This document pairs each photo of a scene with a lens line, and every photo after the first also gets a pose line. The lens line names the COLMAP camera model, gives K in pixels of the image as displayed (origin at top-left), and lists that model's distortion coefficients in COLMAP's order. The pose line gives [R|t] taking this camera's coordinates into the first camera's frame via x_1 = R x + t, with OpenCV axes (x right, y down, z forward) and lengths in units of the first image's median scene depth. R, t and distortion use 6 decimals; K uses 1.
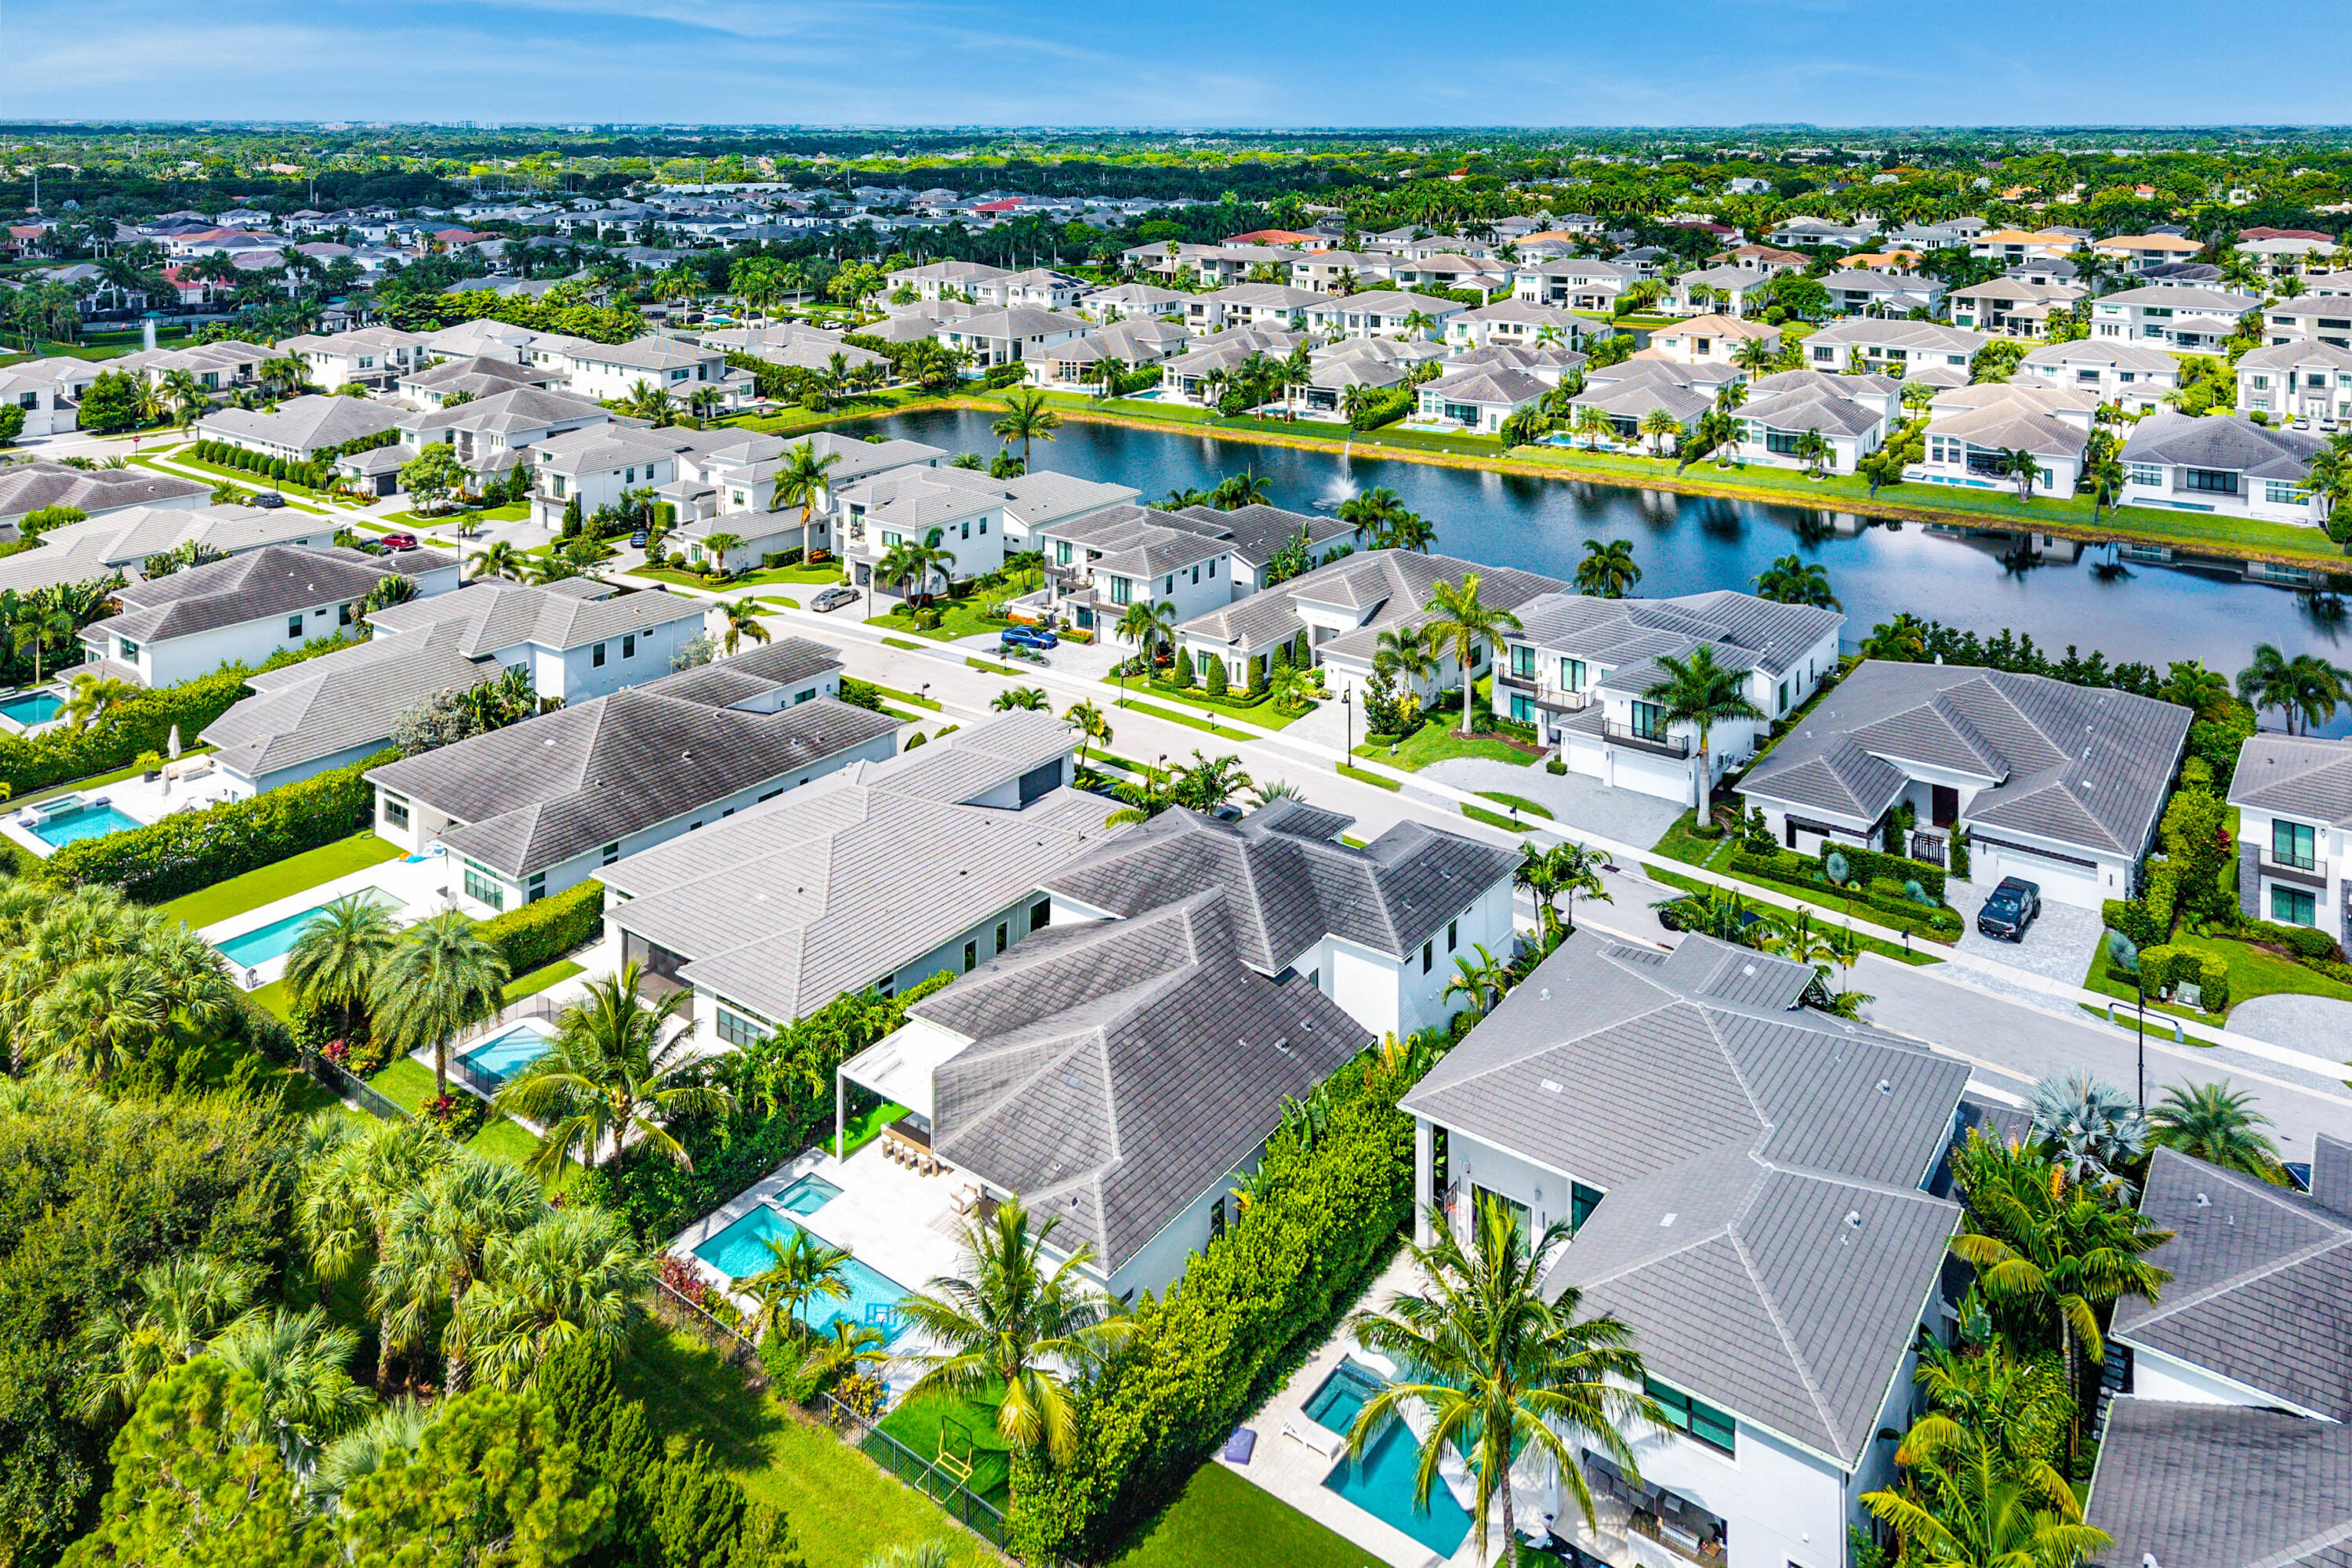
lens RADIAL K [[1588.5, 0, 1177.9], [0, 1588.5, 506.3], [0, 0, 1]] dist [0.037343, -0.030162]
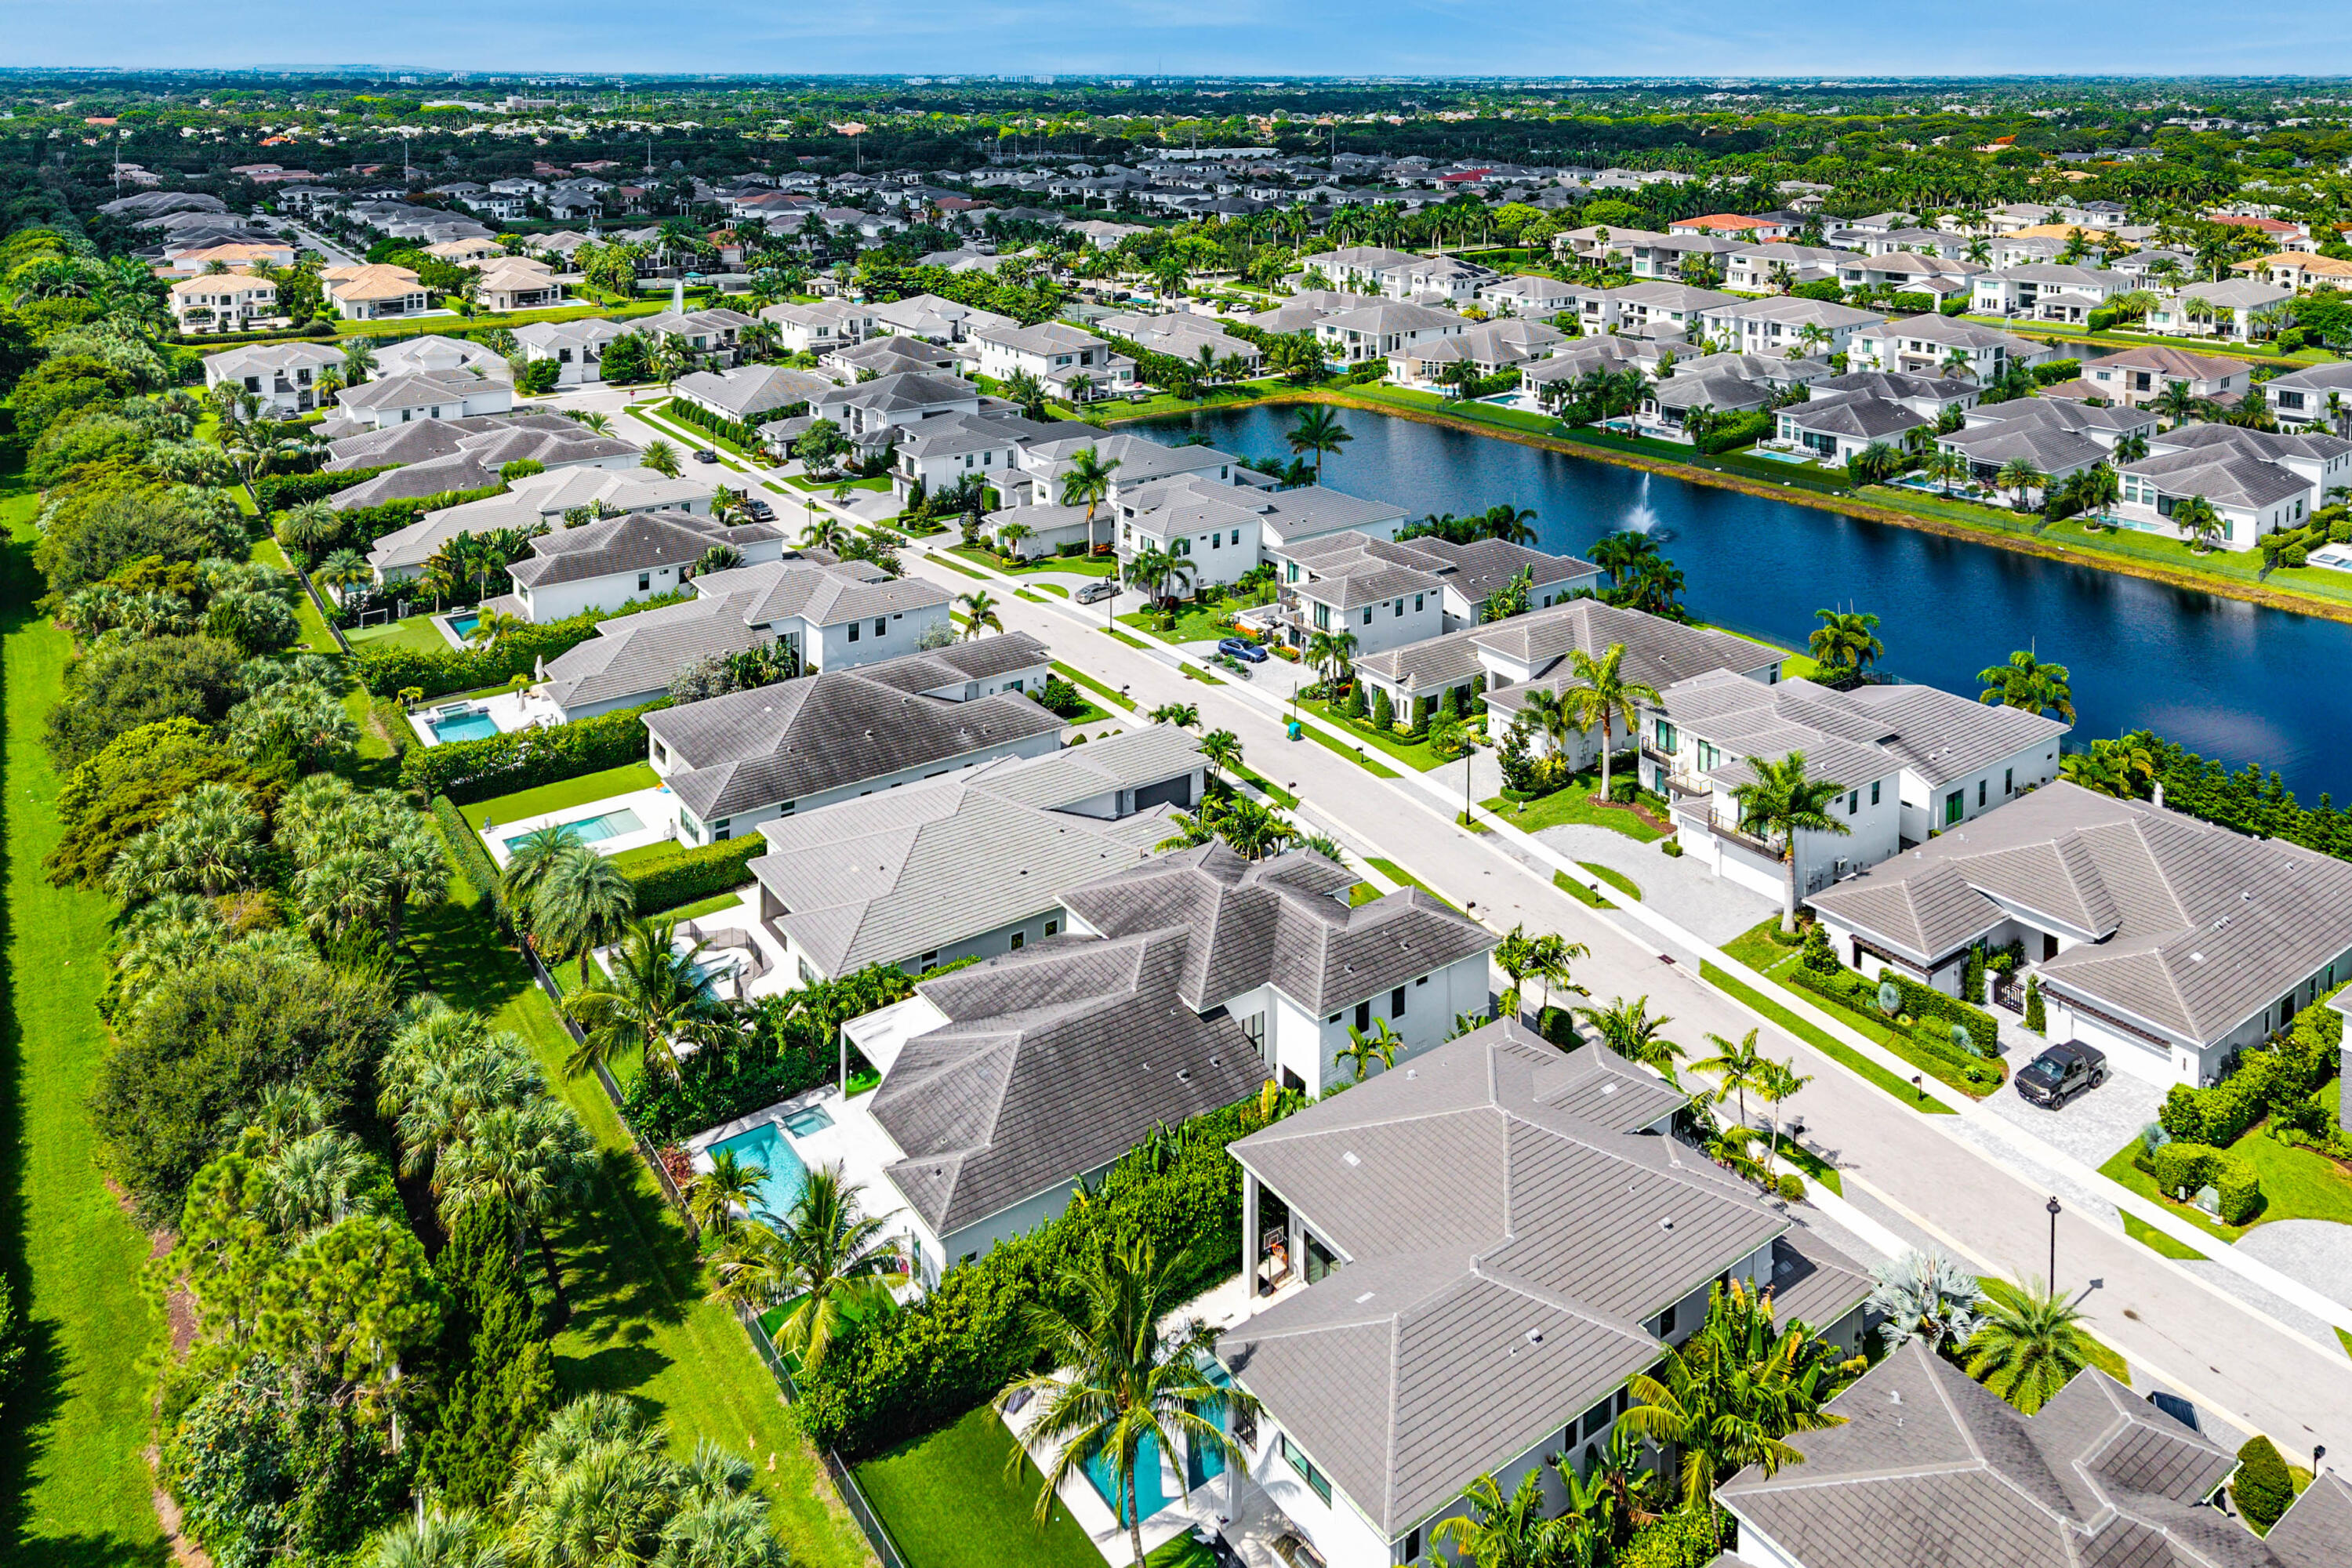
lens RADIAL K [[1588.5, 0, 1177.9], [0, 1588.5, 506.3], [0, 0, 1]] dist [0.037343, -0.030162]
pose [[0.949582, 0.080107, -0.303112, 0.184226], [-0.071254, 0.996649, 0.040175, -0.054890], [0.305315, -0.016552, 0.952108, -0.037993]]
